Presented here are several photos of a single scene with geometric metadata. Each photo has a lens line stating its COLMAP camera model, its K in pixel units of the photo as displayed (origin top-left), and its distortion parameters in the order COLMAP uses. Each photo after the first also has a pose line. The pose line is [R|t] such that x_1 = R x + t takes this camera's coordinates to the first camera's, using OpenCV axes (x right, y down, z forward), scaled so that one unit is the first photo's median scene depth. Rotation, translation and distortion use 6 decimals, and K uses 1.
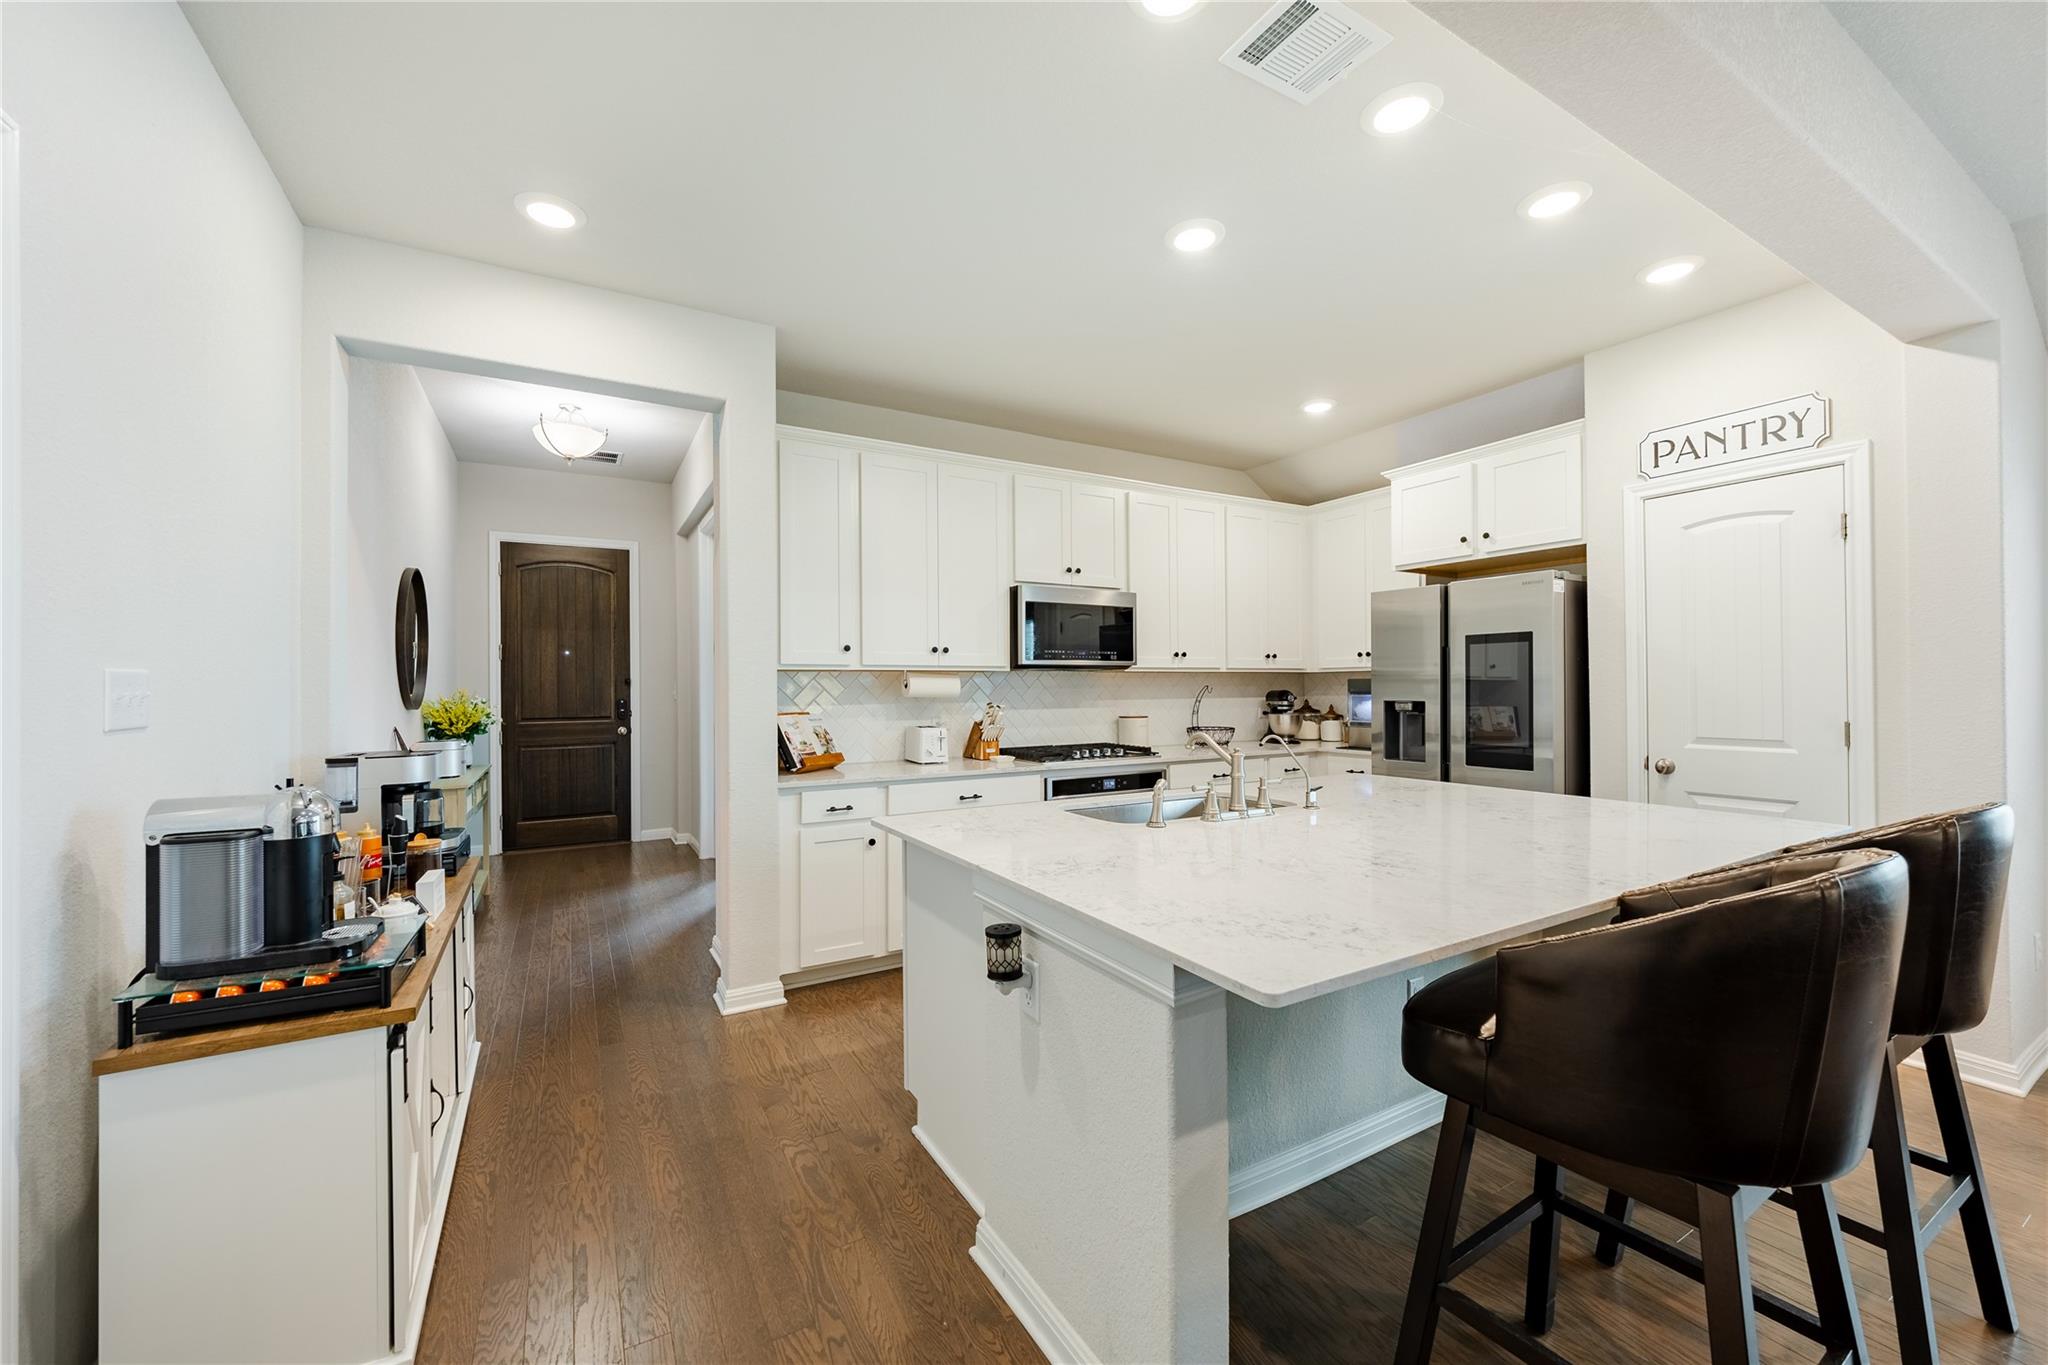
lens RADIAL K [[804.2, 0, 1005.2], [0, 804.2, 688.3], [0, 0, 1]] dist [-0.008469, 0.000084]
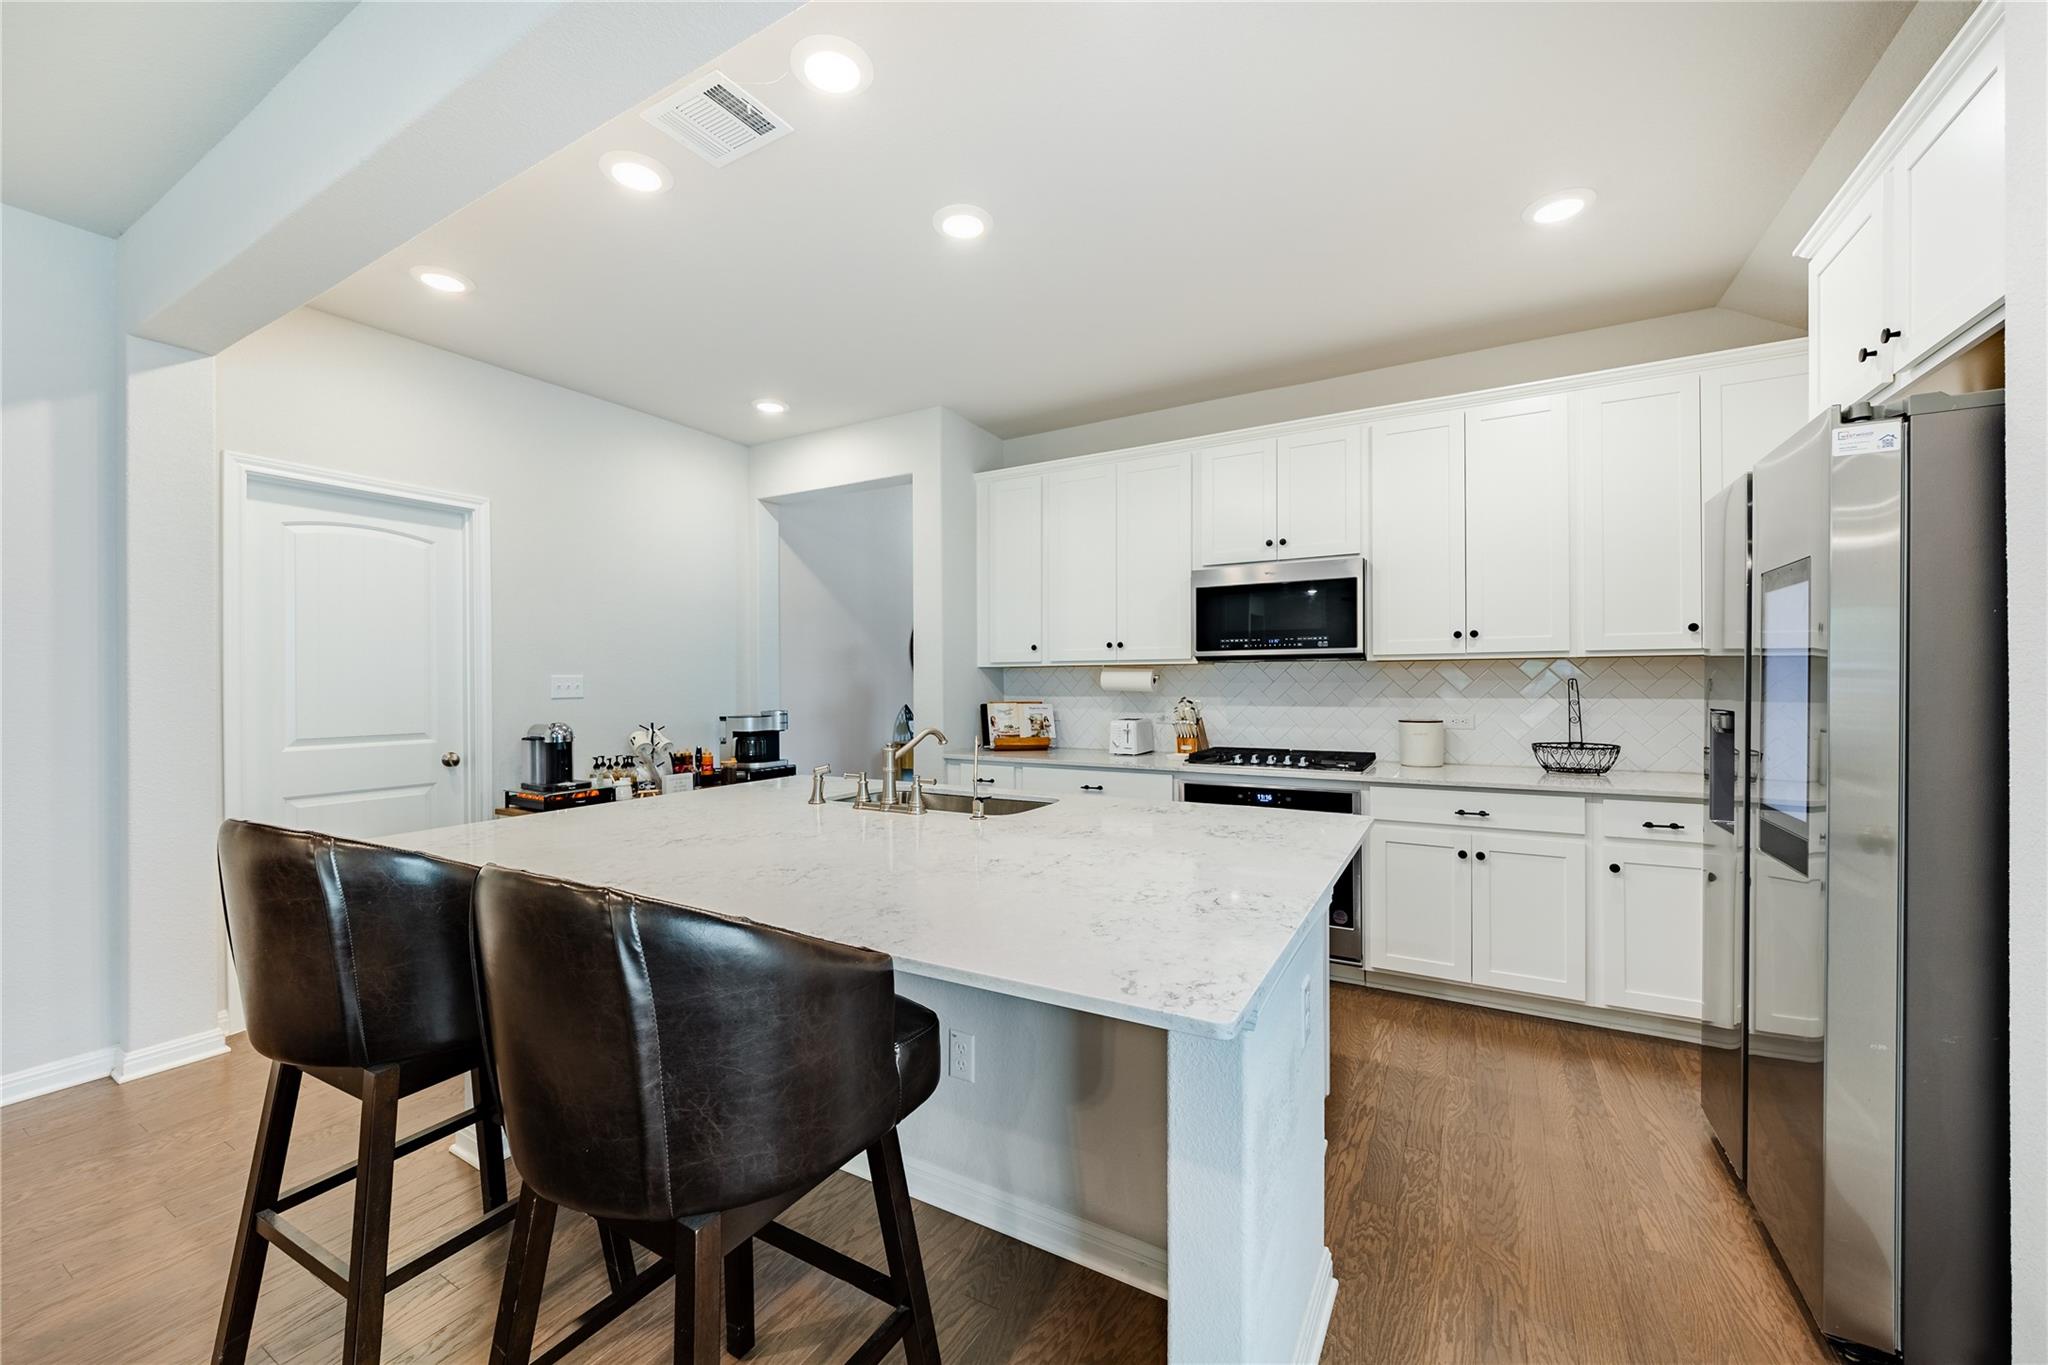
lens RADIAL K [[804.2, 0, 1044.0], [0, 804.2, 683.4], [0, 0, 1]] dist [-0.008469, 0.000084]
pose [[0.504321, 0.008468, -0.863475, 0.697146], [0.005008, 0.999906, 0.012731, -0.010955], [0.863502, -0.010745, 0.504231, 0.364518]]
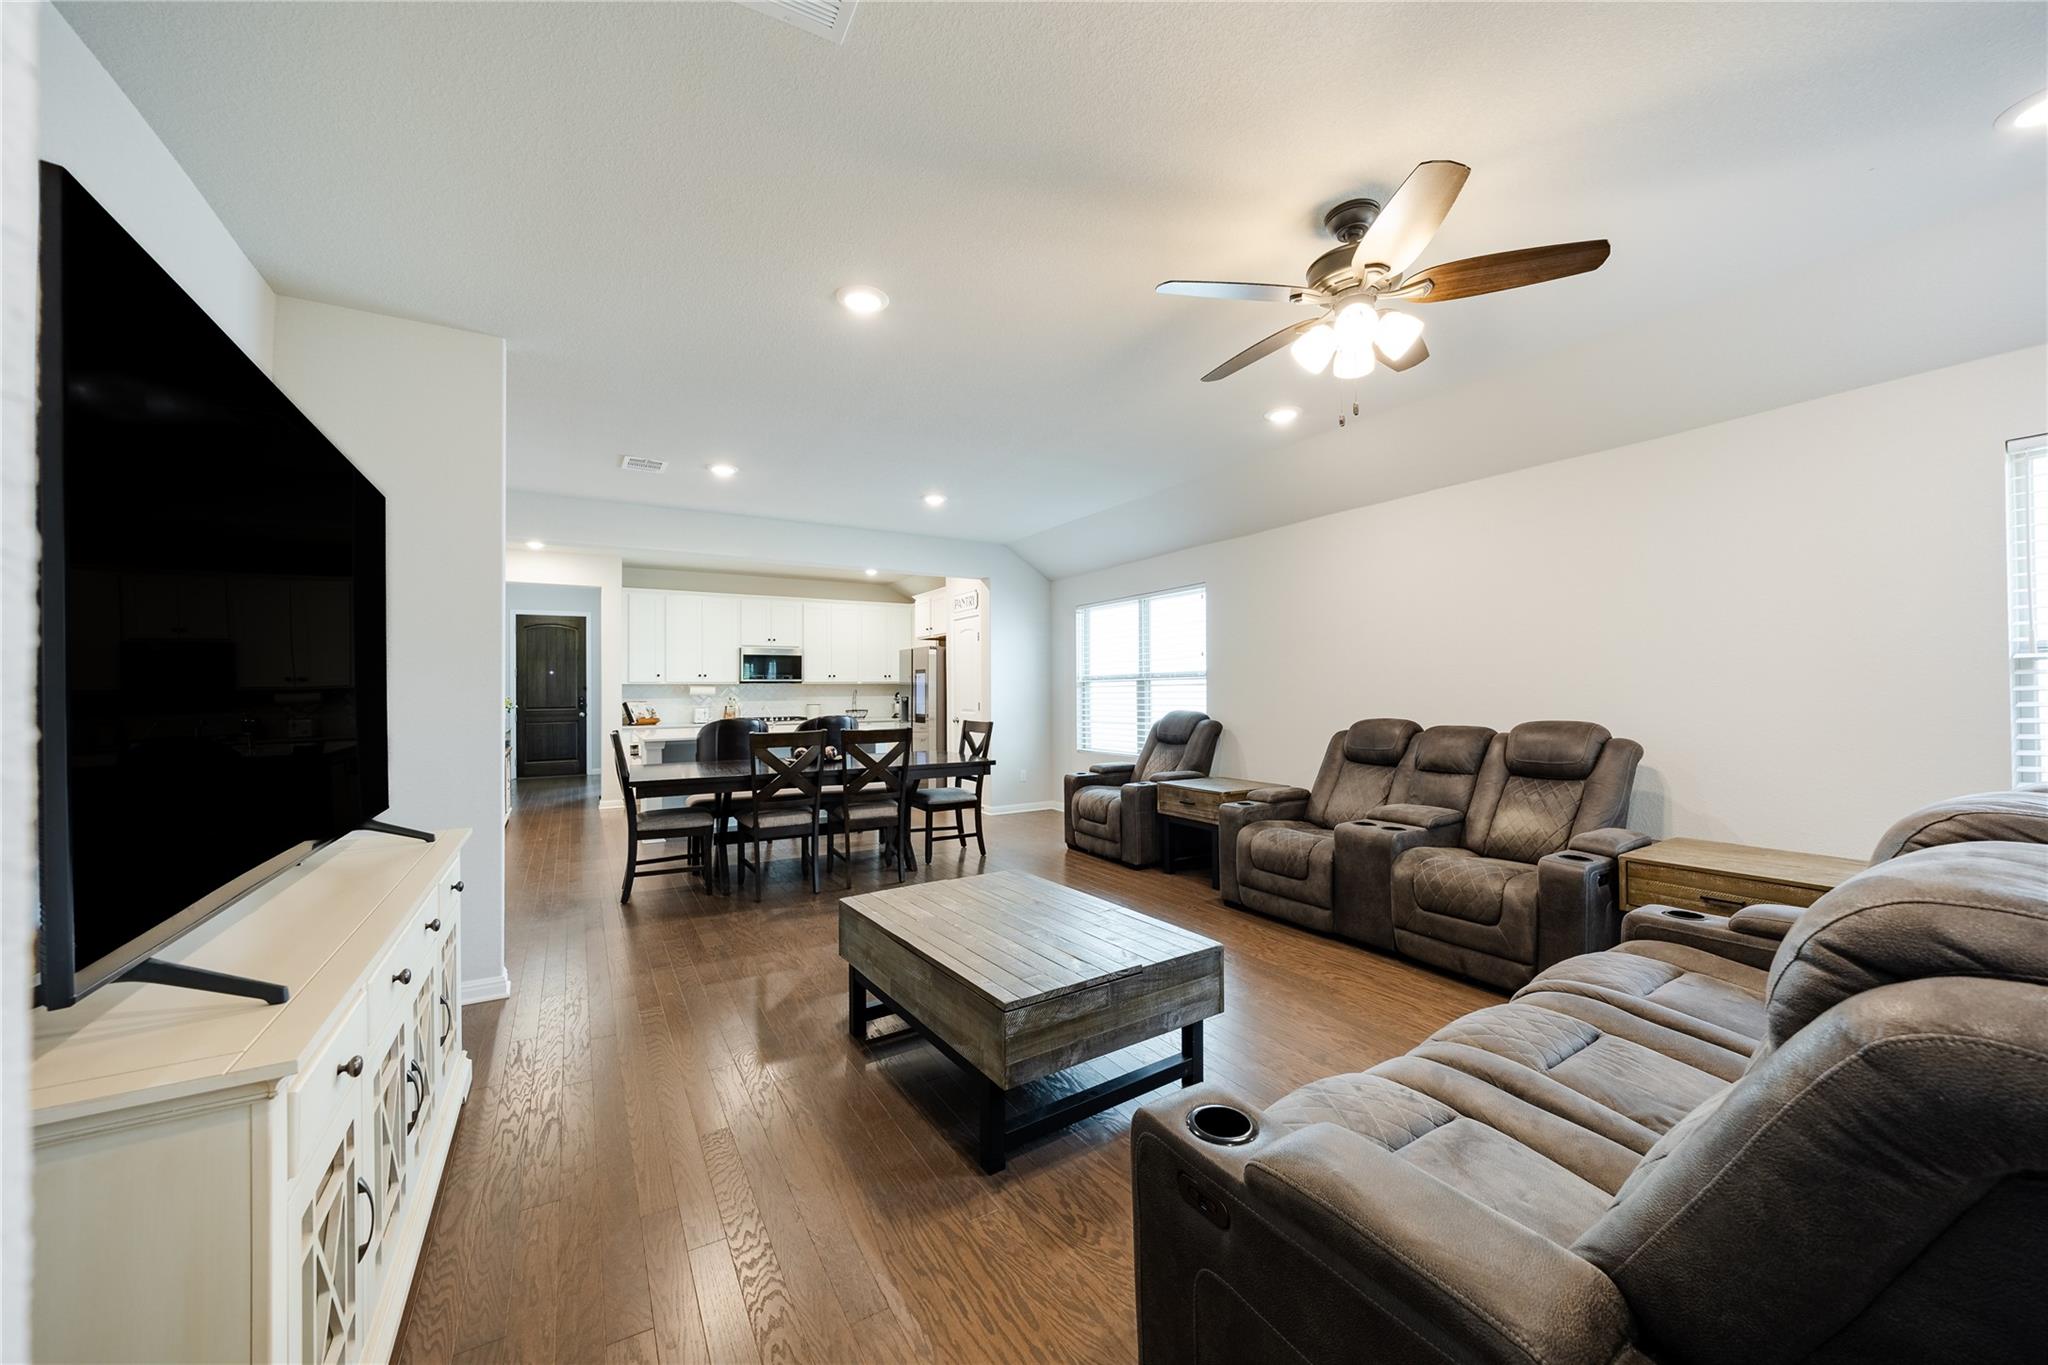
lens RADIAL K [[749.5, 0, 988.7], [0, 749.5, 685.7], [0, 0, 1]] dist [-0.007516, 0.000155]
pose [[0.999950, -0.001511, 0.009915, 0.686391], [0.001577, 0.999977, -0.006623, -0.001537], [-0.009904, 0.006638, 0.999929, -1.134764]]
